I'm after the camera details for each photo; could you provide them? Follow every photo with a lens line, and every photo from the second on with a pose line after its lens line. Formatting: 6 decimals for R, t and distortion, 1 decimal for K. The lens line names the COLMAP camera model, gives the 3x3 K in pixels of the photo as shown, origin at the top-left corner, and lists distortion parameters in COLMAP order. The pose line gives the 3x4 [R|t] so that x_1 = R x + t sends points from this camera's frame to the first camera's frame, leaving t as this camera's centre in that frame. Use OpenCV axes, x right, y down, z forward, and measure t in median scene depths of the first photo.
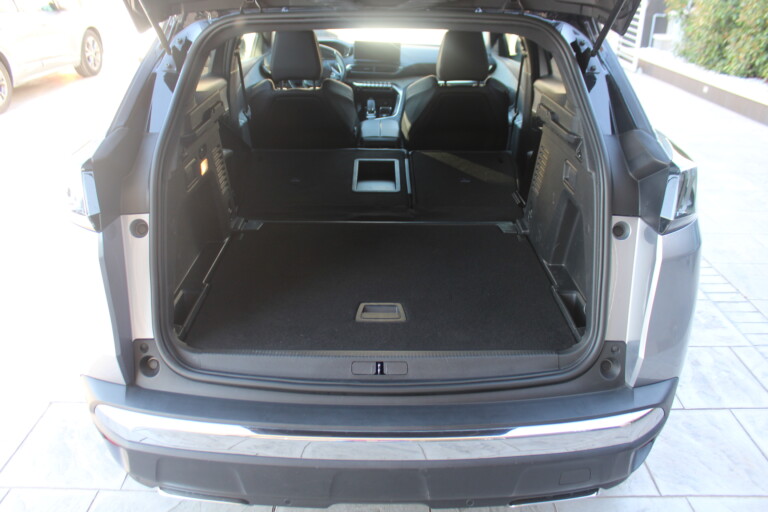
lens RADIAL K [[646.5, 0, 383.0], [0, 646.5, 255.3], [0, 0, 1]] dist [-0.151596, 0.113957]
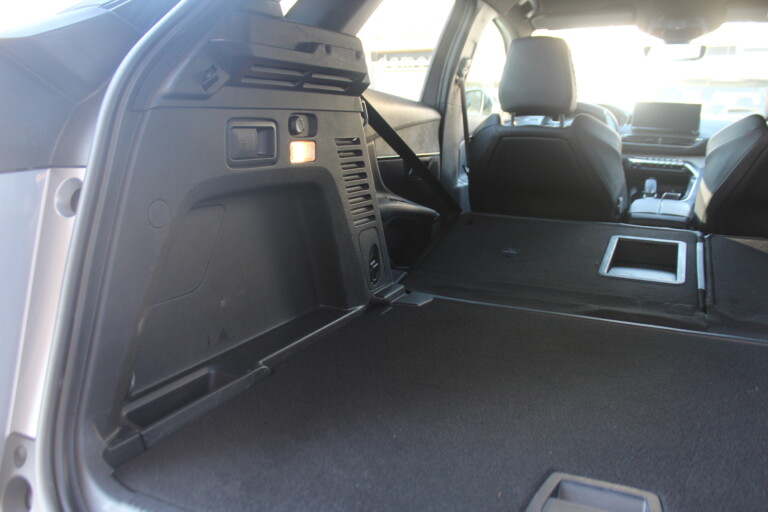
lens RADIAL K [[646.5, 0, 376.2], [0, 646.5, 257.1], [0, 0, 1]] dist [-0.151596, 0.113957]
pose [[0.901473, 0.097679, -0.421670, 0.018585], [-0.185187, 0.967575, -0.171767, 0.033375], [0.391219, 0.232931, 0.890332, 0.583285]]
